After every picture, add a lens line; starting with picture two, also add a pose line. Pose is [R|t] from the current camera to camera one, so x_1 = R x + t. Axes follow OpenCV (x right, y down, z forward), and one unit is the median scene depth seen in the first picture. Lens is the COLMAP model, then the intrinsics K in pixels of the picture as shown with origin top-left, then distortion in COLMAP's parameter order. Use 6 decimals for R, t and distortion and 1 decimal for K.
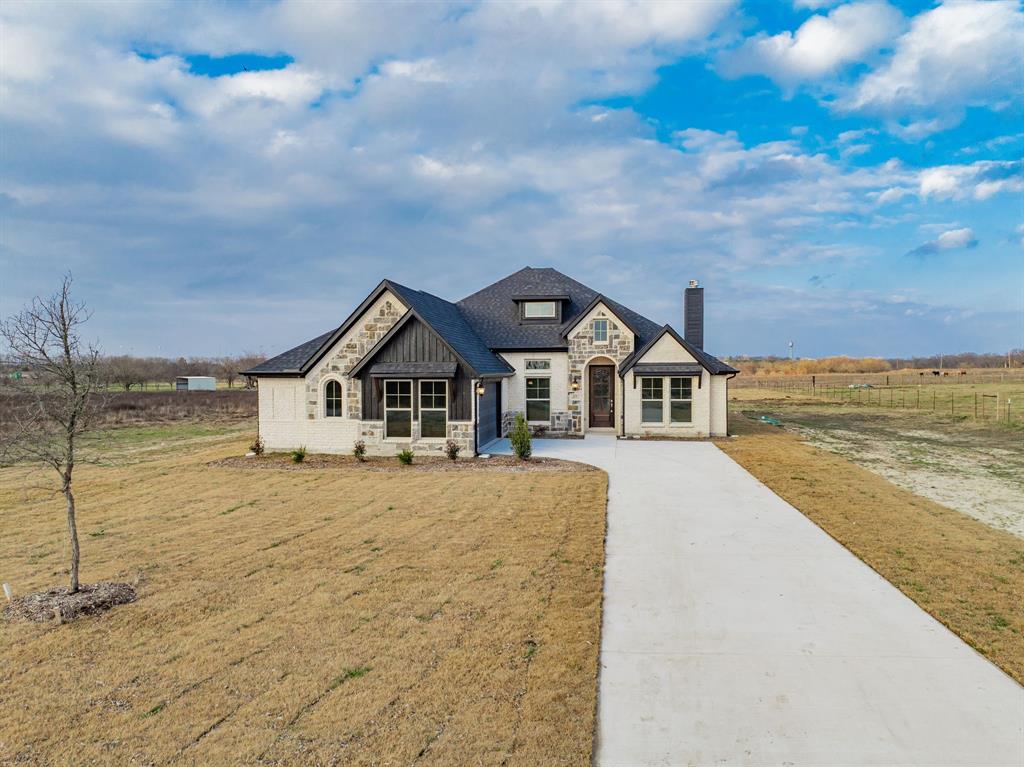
lens RADIAL K [[741.1, 0, 509.6], [0, 741.1, 390.1], [0, 0, 1]] dist [0.014068, 0.002124]
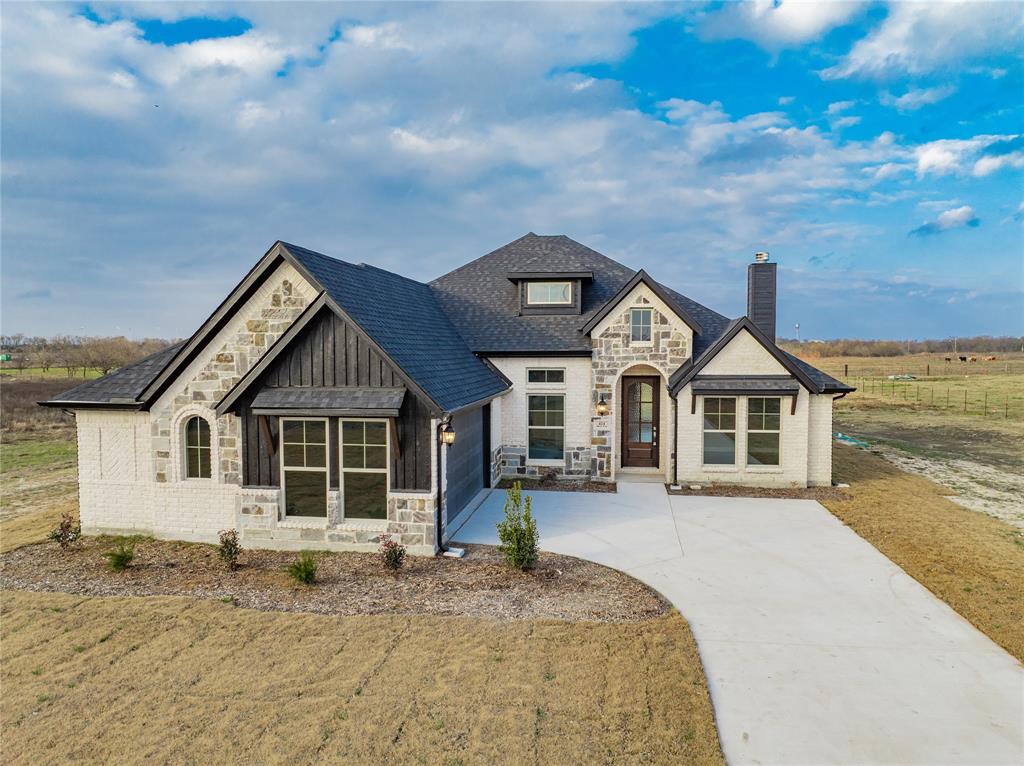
lens RADIAL K [[716.9, 0, 506.8], [0, 716.9, 375.1], [0, 0, 1]] dist [-0.011380, -0.006934]
pose [[0.999969, 0.002099, -0.007550, 0.008118], [-0.002011, 0.999931, 0.011598, -0.043351], [0.007574, -0.011582, 0.999904, 0.364496]]
